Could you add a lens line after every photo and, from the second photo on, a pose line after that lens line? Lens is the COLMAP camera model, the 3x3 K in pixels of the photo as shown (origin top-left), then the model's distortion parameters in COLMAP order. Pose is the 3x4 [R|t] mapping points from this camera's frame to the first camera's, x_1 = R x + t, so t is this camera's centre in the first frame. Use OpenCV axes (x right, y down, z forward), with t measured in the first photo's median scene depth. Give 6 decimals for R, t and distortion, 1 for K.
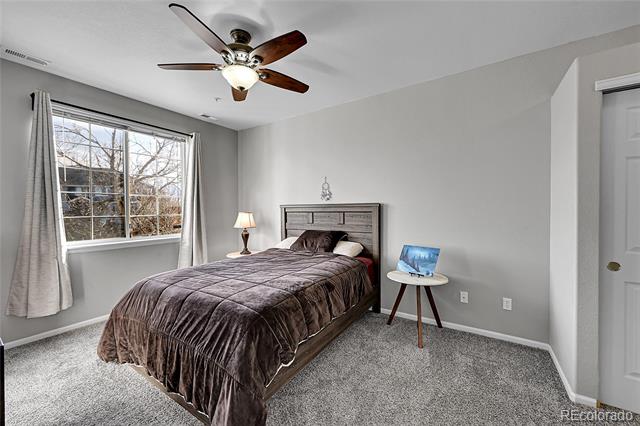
lens RADIAL K [[250.9, 0, 317.6], [0, 250.9, 210.7], [0, 0, 1]] dist [0.000557, -0.000049]
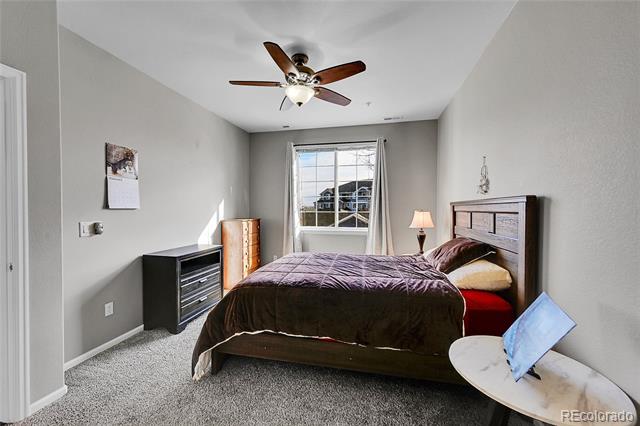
lens RADIAL K [[250.9, 0, 316.1], [0, 250.9, 211.3], [0, 0, 1]] dist [0.000557, -0.000049]
pose [[0.336442, 0.015942, -0.941569, 0.525785], [-0.009465, 0.999863, 0.013548, -0.001028], [0.941657, 0.004354, 0.336547, 0.426393]]
